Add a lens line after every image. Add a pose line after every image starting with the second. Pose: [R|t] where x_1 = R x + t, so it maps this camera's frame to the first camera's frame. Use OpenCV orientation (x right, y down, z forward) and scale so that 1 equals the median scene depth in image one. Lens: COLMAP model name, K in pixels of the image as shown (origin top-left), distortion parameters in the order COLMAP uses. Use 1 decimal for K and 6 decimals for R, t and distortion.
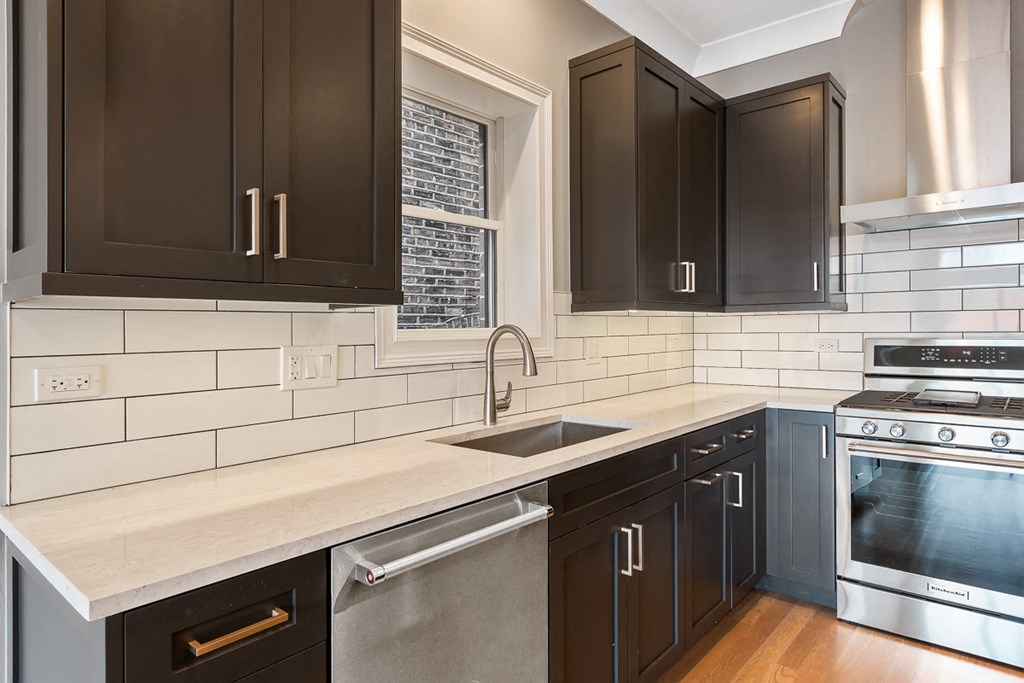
lens RADIAL K [[592.7, 0, 500.4], [0, 592.7, 321.3], [0, 0, 1]] dist [0.003149, 0.000326]
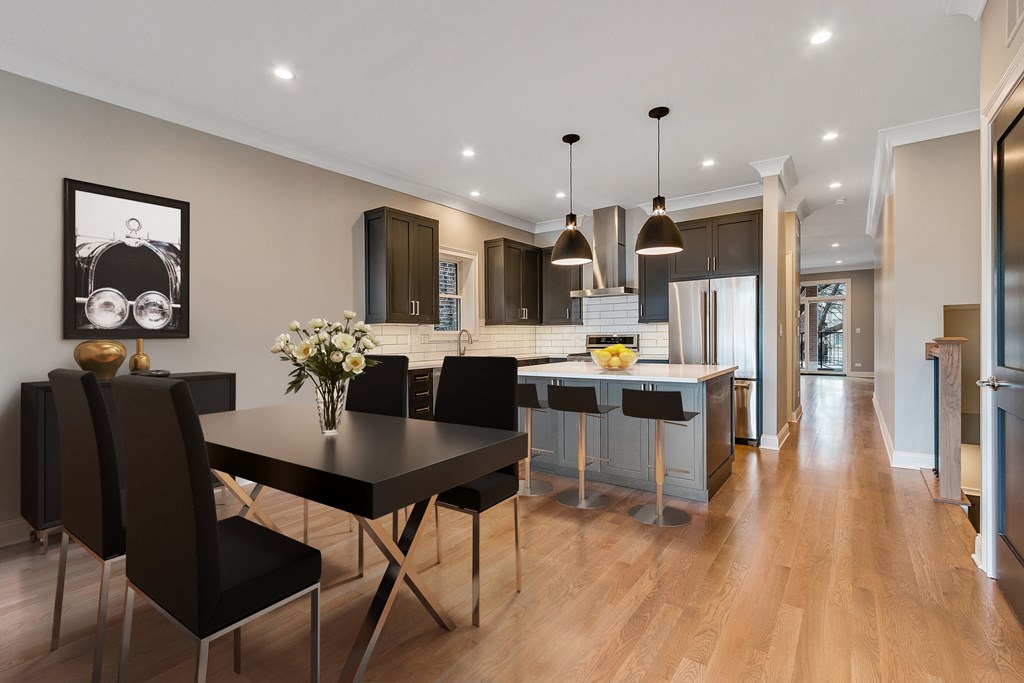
lens RADIAL K [[473.1, 0, 505.9], [0, 473.1, 346.4], [0, 0, 1]] dist [0.001902, 0.000337]
pose [[0.994304, -0.004608, 0.106484, -0.032729], [0.001117, 0.999461, 0.032819, 0.011248], [-0.106578, -0.032513, 0.993773, -1.442628]]
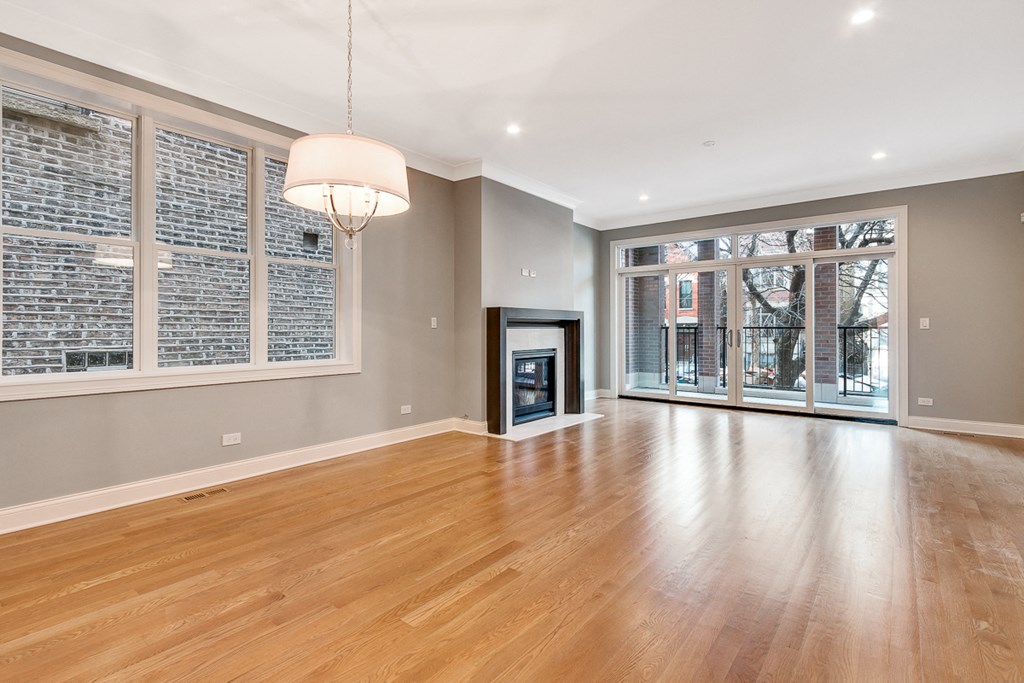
lens RADIAL K [[472.8, 0, 514.1], [0, 472.8, 325.8], [0, 0, 1]] dist [0.000418, 0.000119]
pose [[0.998392, 0.012984, 0.055187, 2.147045], [-0.013357, 0.999890, 0.006404, 0.037612], [-0.055098, -0.007131, 0.998455, 1.019670]]
